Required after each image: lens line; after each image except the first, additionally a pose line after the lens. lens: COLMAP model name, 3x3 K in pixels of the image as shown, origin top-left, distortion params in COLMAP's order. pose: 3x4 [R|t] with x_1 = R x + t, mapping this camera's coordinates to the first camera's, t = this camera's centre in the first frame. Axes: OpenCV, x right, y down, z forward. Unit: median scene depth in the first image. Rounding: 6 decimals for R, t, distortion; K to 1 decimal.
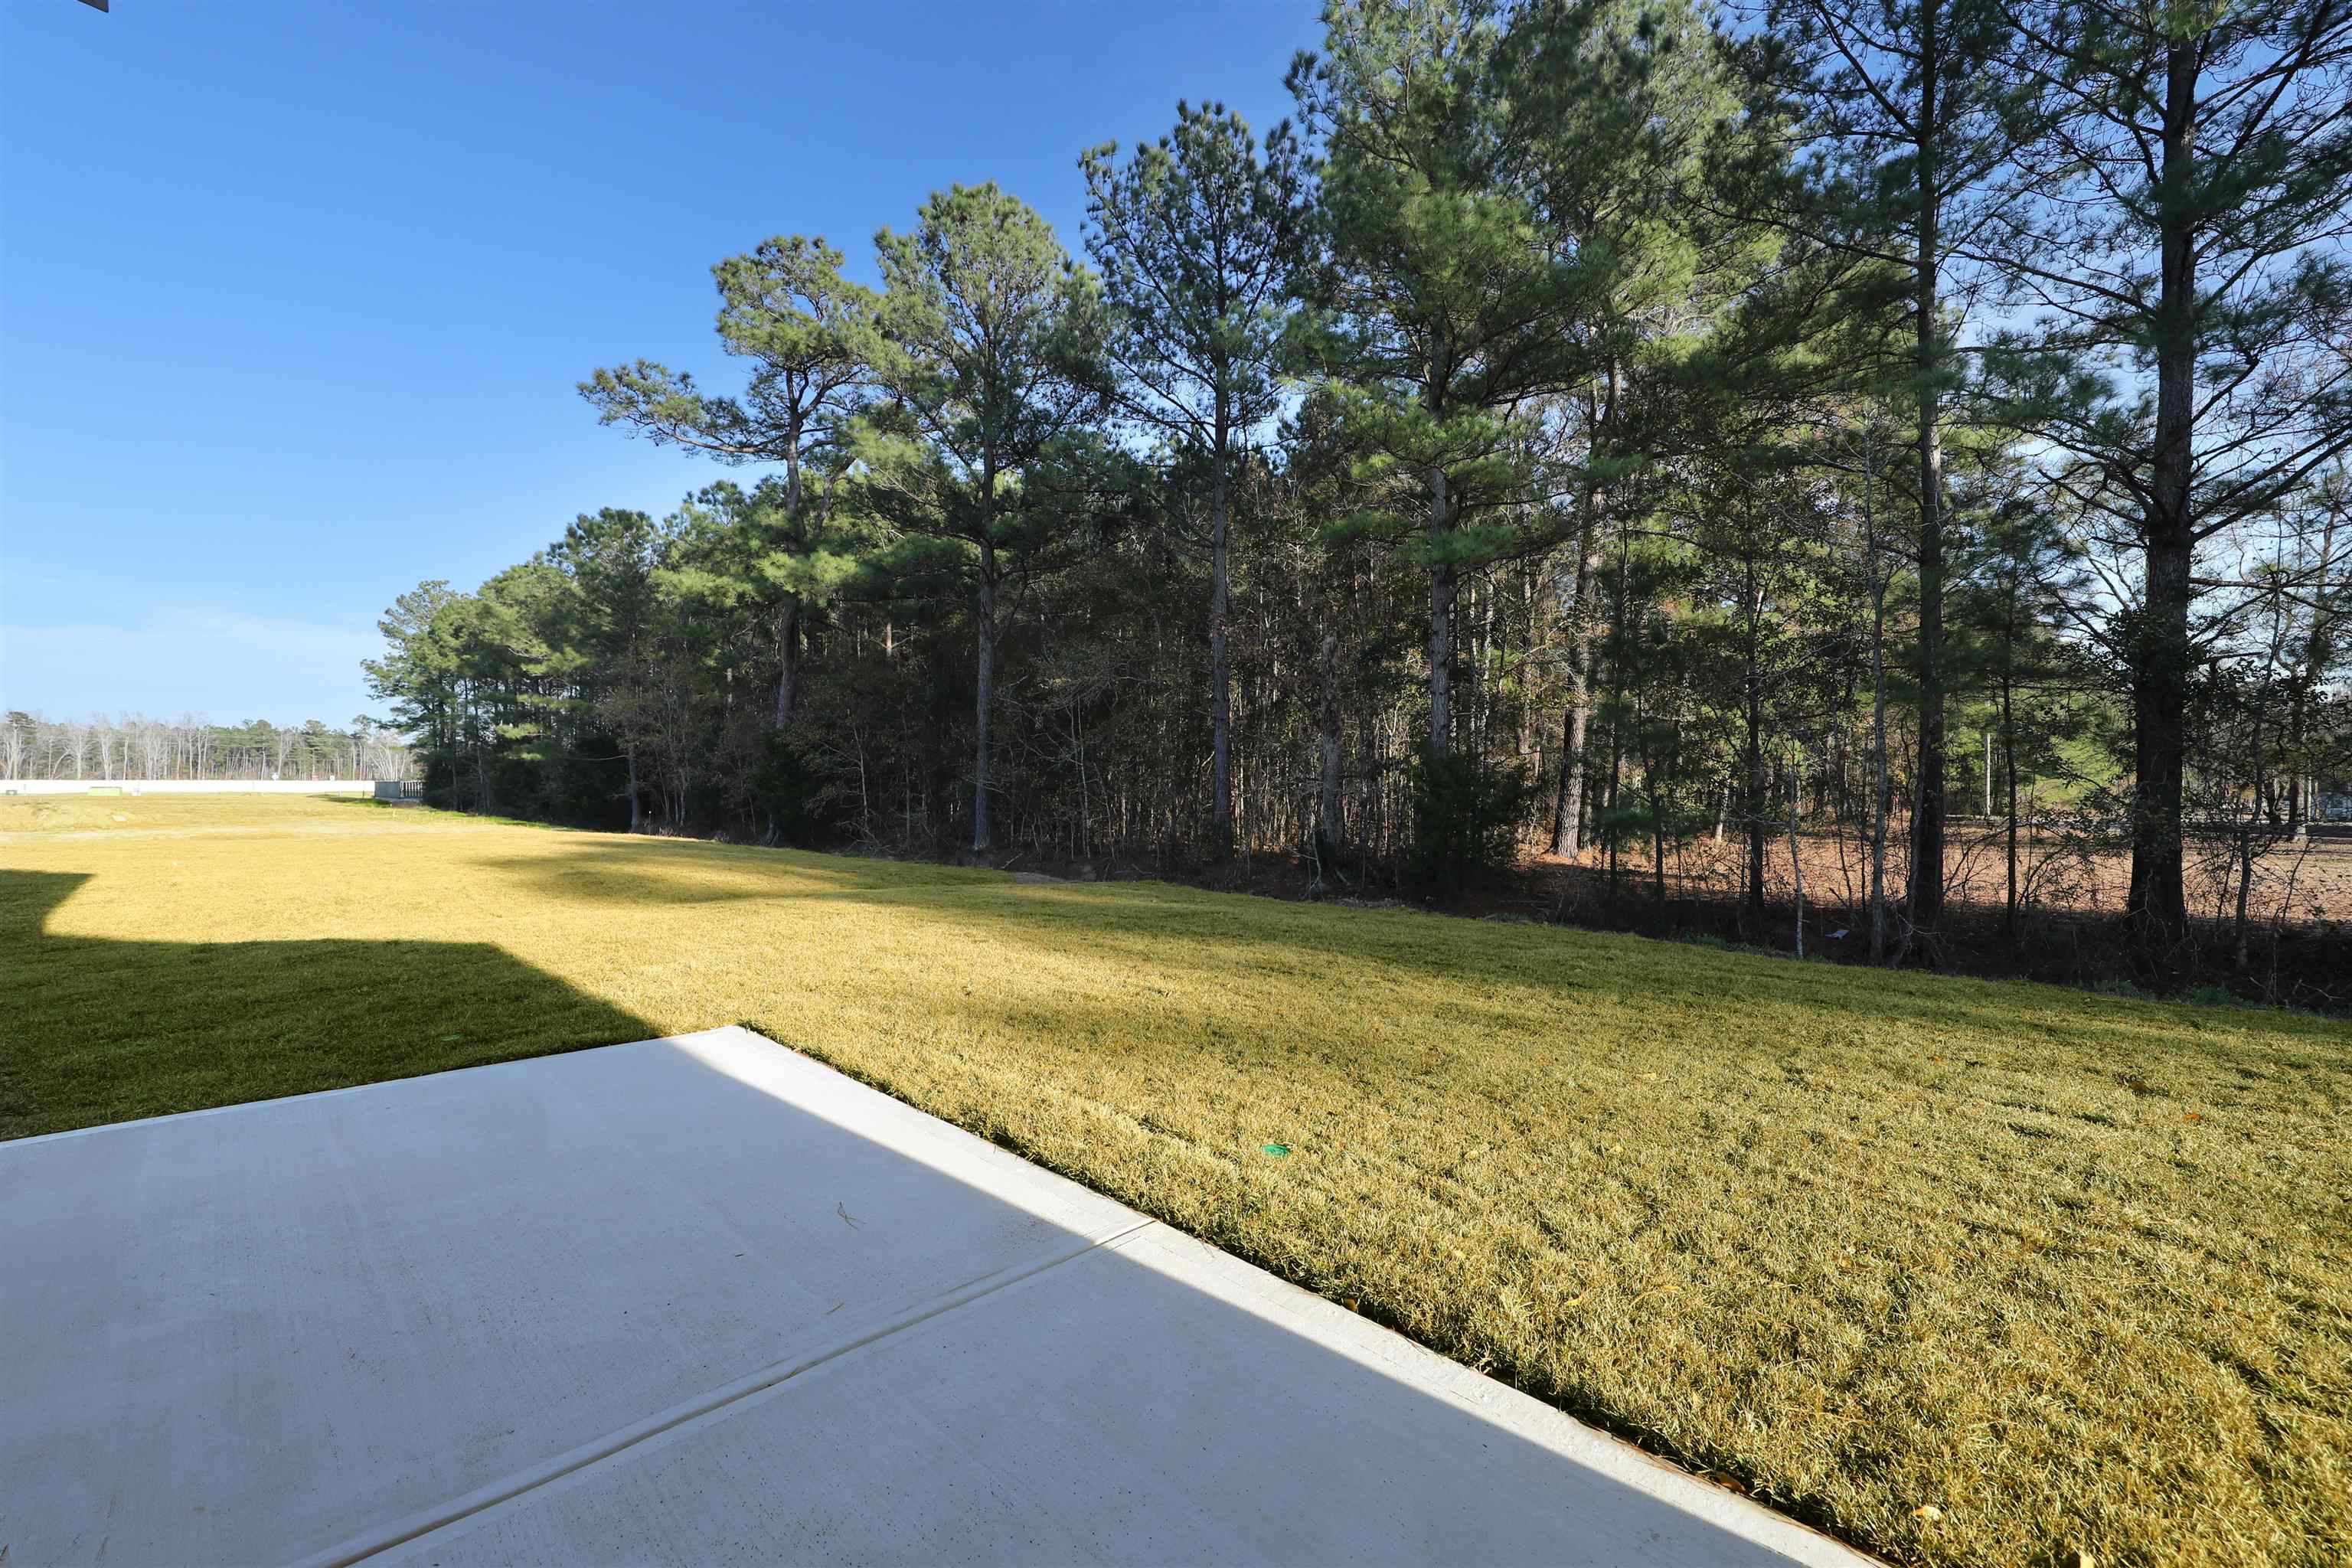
lens RADIAL K [[922.5, 0, 1176.0], [0, 922.5, 784.0], [0, 0, 1]] dist [0.000243, 0.000039]
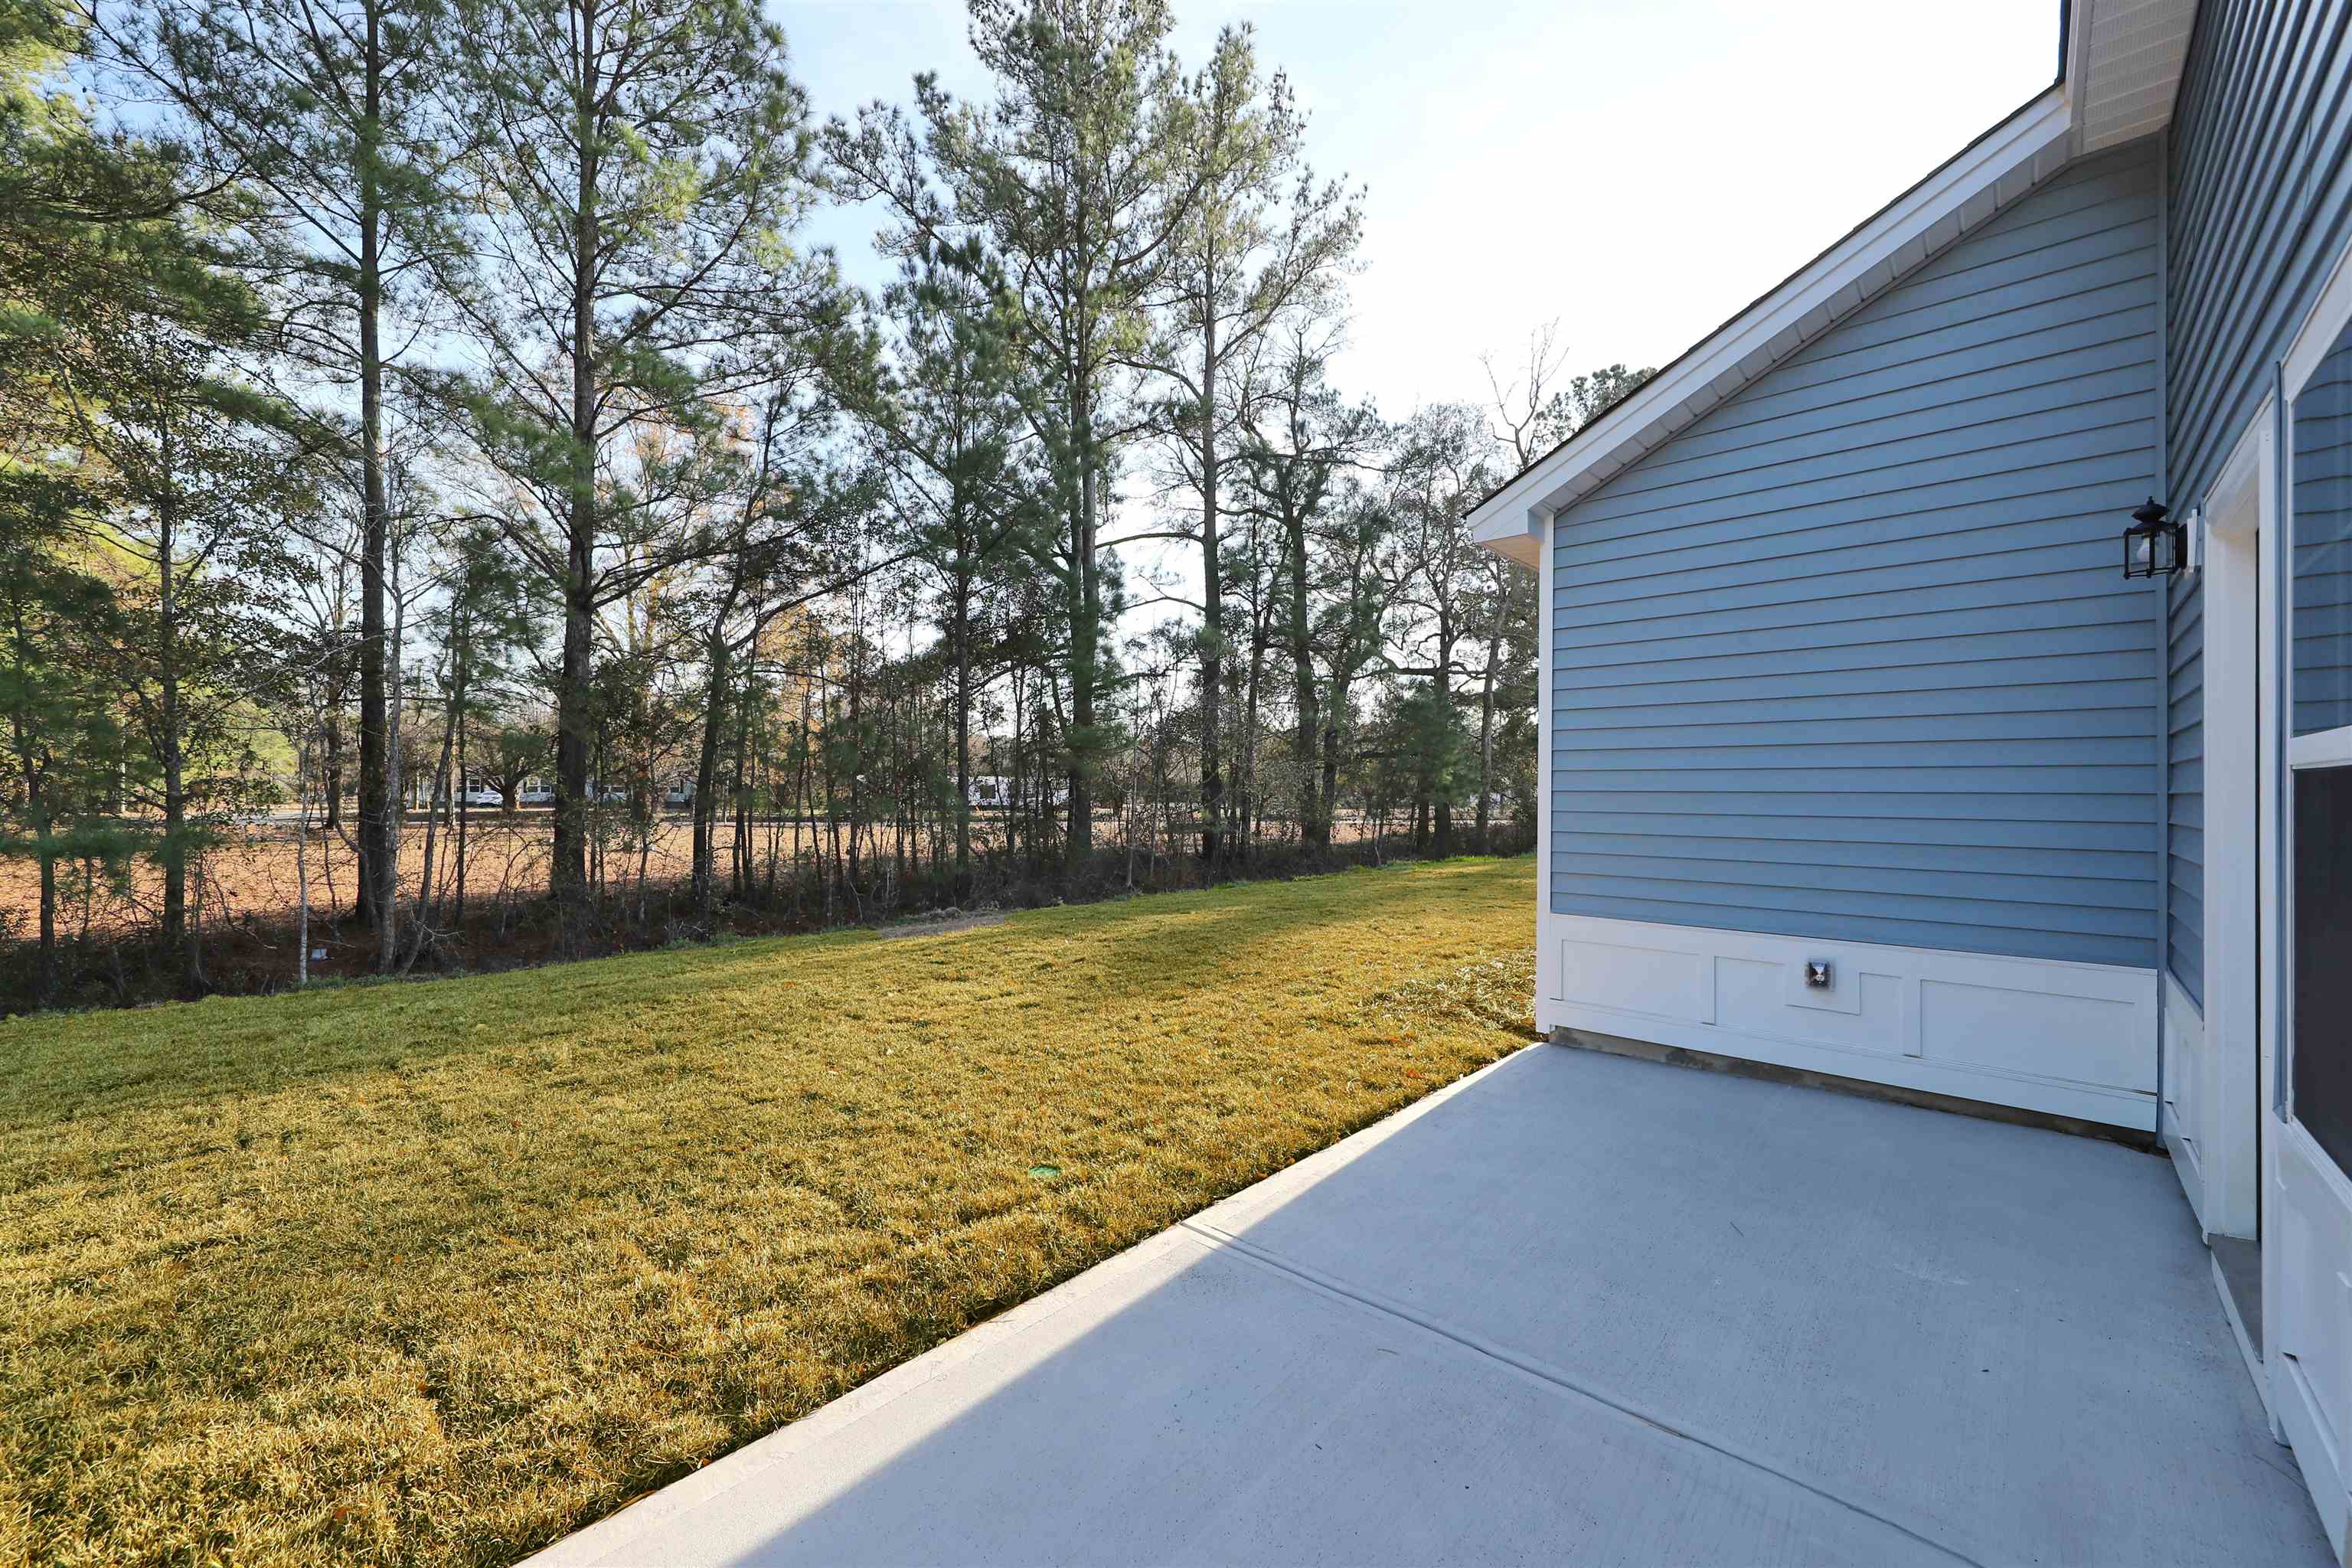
lens RADIAL K [[922.5, 0, 1176.0], [0, 922.5, 784.0], [0, 0, 1]] dist [0.000243, 0.000039]
pose [[-0.036068, 0.002938, 0.999345, -1.141607], [-0.013692, 0.999900, -0.003434, -0.067641], [-0.999256, -0.013807, -0.036024, 1.028792]]
